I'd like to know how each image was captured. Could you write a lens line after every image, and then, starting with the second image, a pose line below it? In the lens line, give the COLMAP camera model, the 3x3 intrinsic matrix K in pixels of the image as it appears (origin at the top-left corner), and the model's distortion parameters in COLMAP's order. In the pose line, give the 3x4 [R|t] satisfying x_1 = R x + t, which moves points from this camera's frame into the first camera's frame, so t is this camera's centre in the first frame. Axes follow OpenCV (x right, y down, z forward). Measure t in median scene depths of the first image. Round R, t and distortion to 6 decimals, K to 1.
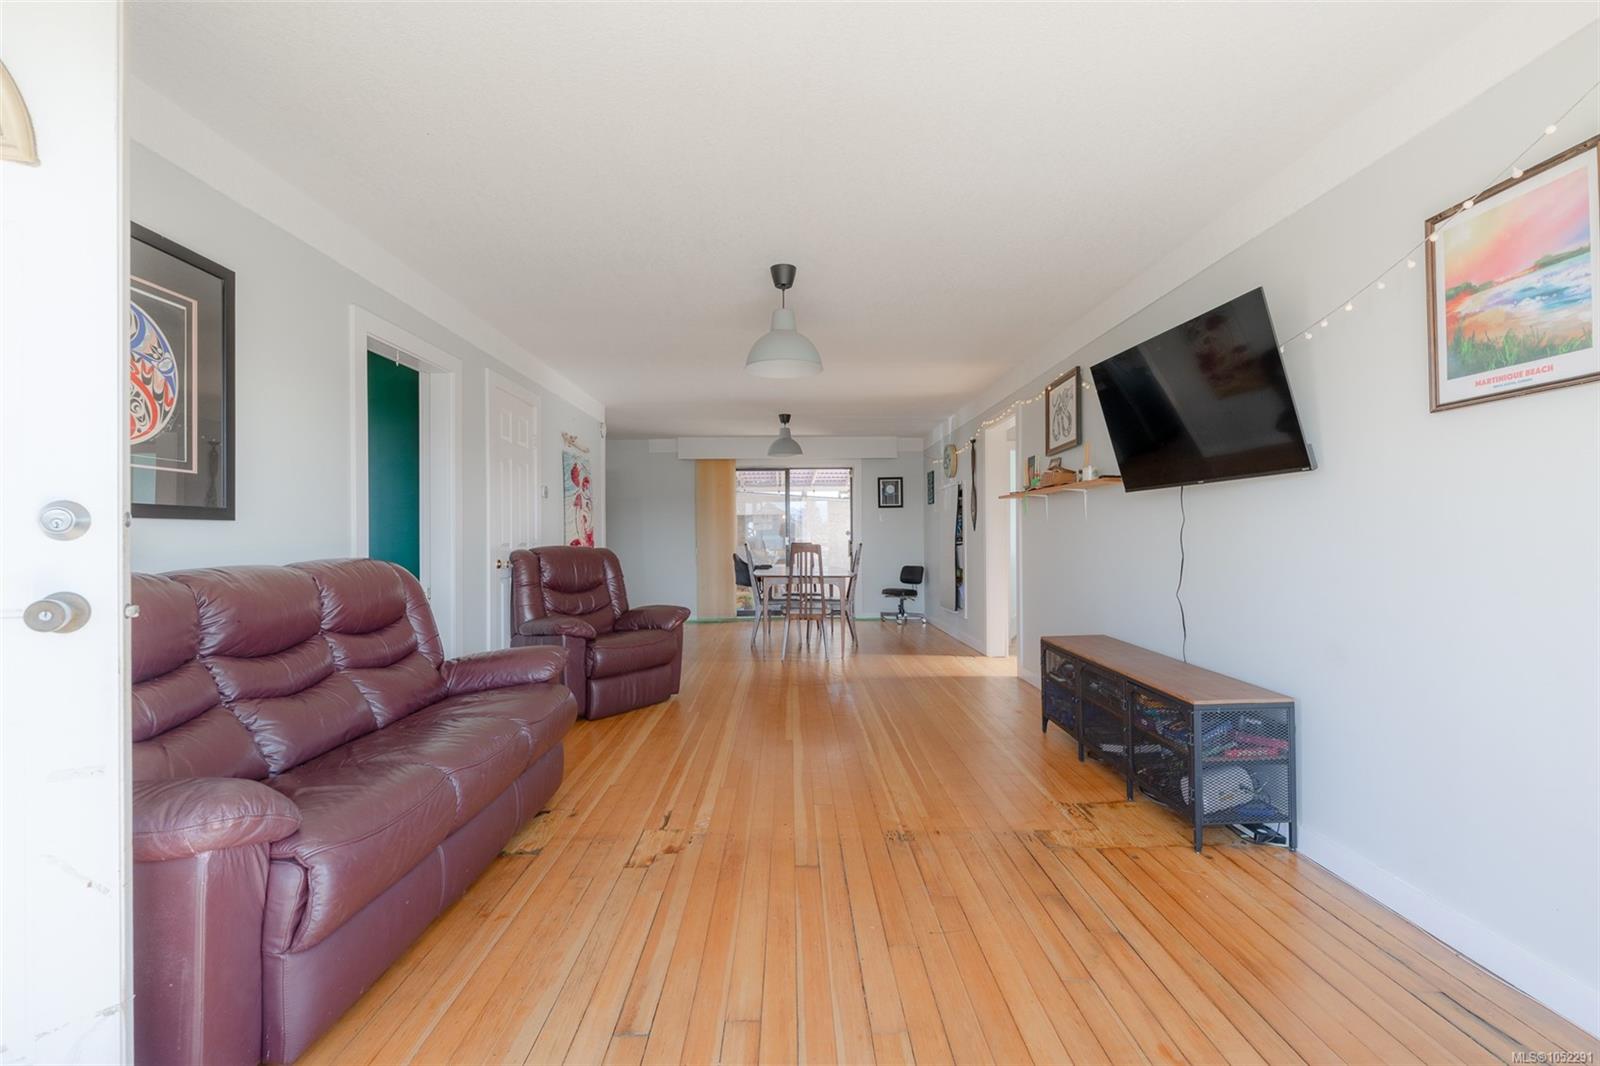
lens RADIAL K [[709.5, 0, 795.4], [0, 709.5, 532.4], [0, 0, 1]] dist [-0.000717, -0.000031]
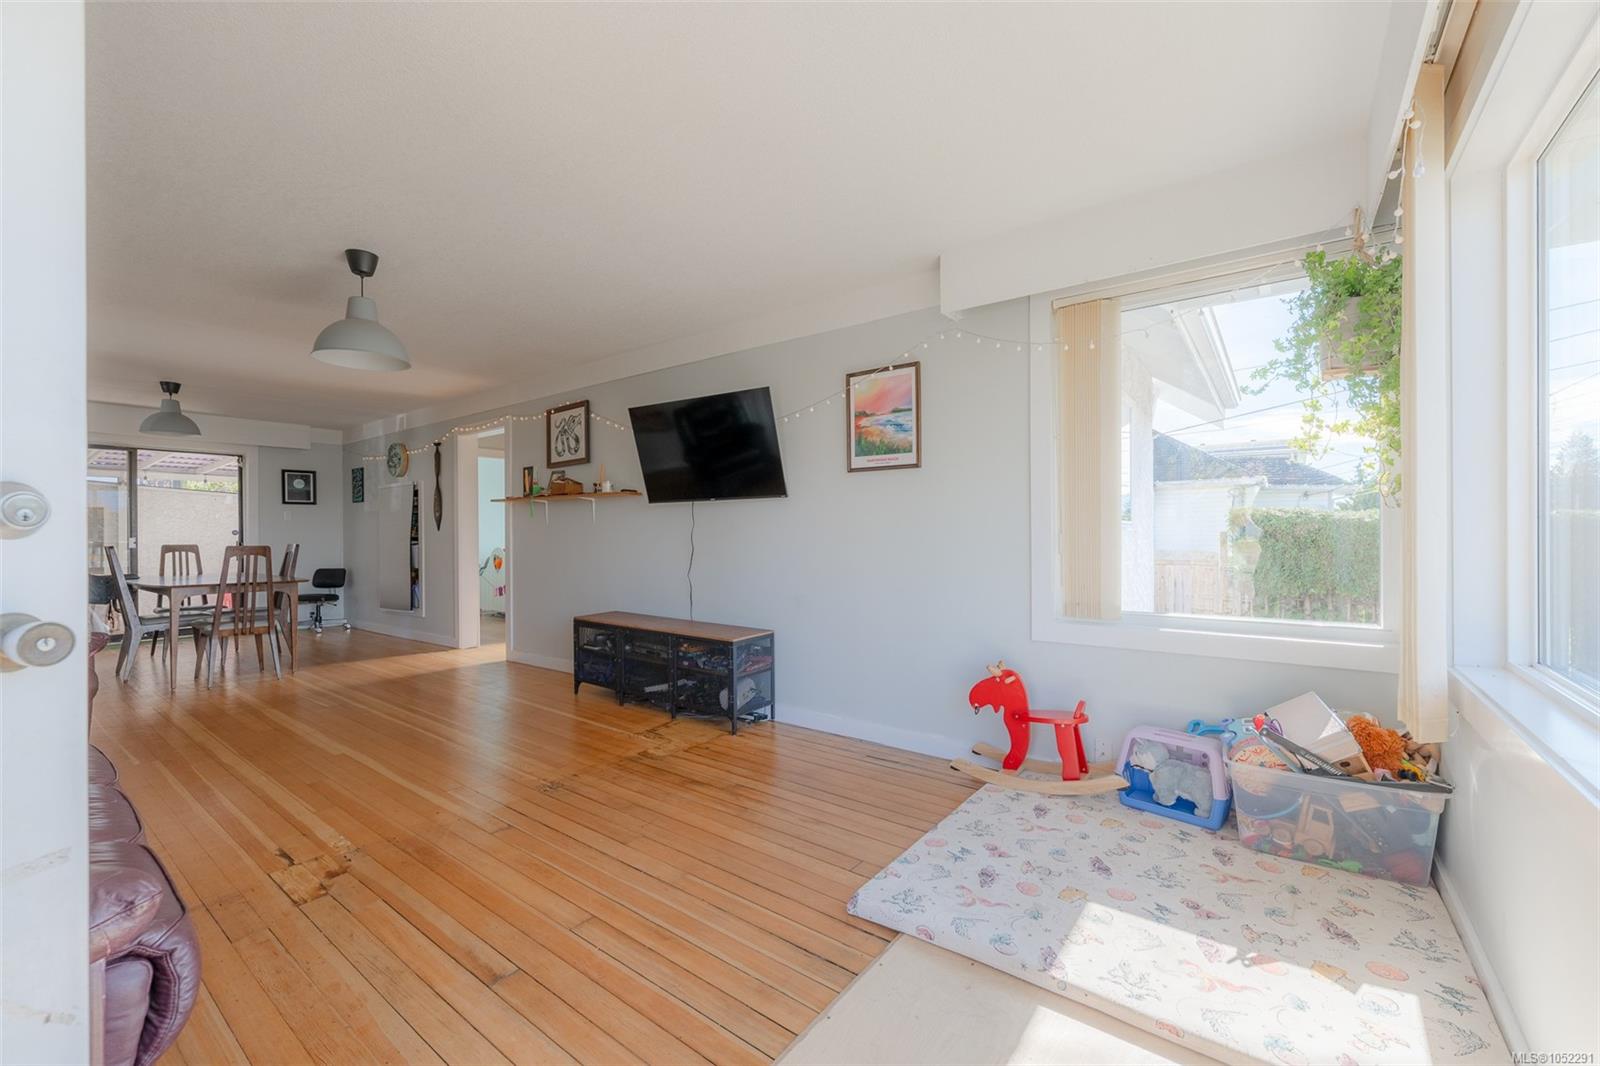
lens RADIAL K [[648.8, 0, 803.0], [0, 648.8, 535.0], [0, 0, 1]] dist [0.001753, -0.000193]
pose [[0.610747, -0.000172, 0.791826, -0.247099], [-0.002504, 0.999995, 0.002149, 0.000876], [-0.791822, -0.003295, 0.610744, -0.001350]]
